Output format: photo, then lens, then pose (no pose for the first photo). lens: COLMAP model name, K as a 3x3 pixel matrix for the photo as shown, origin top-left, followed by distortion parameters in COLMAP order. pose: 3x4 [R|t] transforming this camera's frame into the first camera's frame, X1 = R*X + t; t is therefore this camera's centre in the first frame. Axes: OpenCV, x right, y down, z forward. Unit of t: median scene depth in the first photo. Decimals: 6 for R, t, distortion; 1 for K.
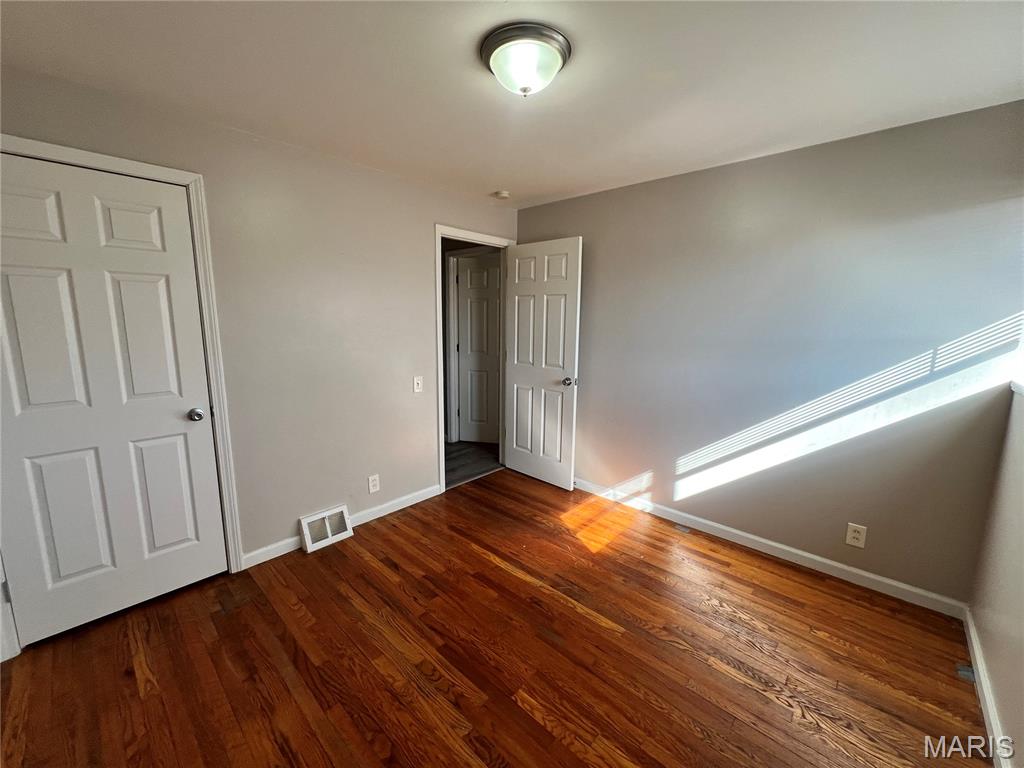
lens RADIAL K [[411.8, 0, 513.0], [0, 411.8, 382.4], [0, 0, 1]] dist [0.001163, 0.000438]
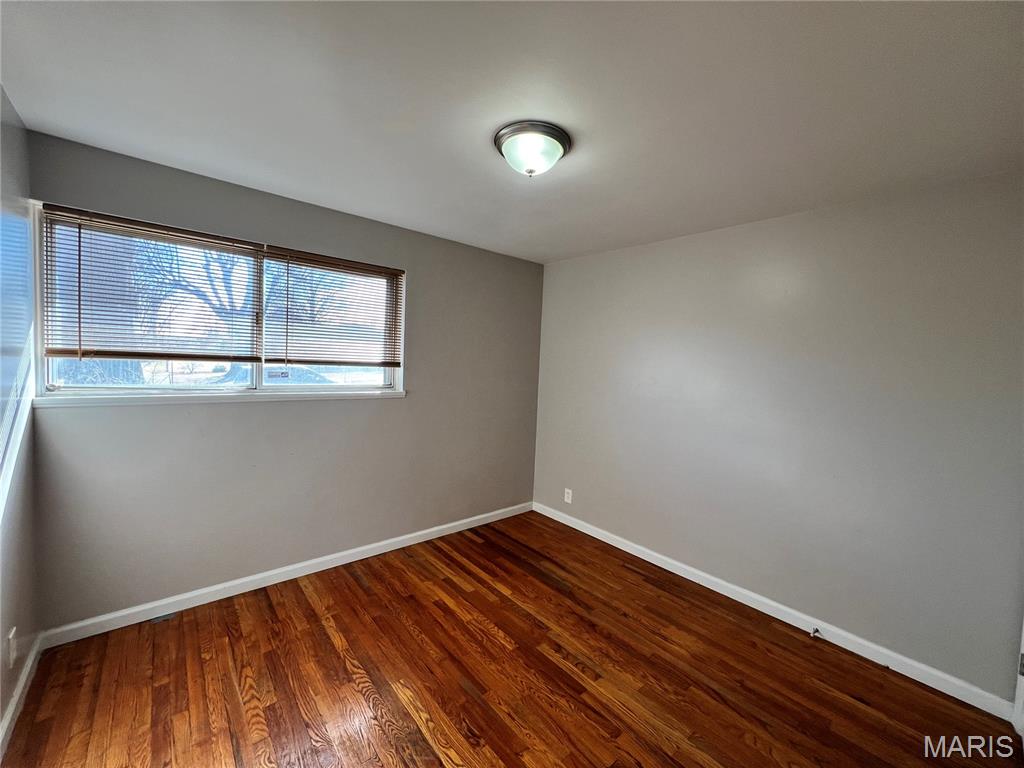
lens RADIAL K [[411.8, 0, 511.4], [0, 411.8, 383.8], [0, 0, 1]] dist [0.001163, 0.000438]
pose [[-0.991814, -0.062096, 0.111579, -0.074306], [-0.035991, 0.974312, 0.222307, -0.341301], [-0.122518, 0.216472, -0.968571, 2.032915]]
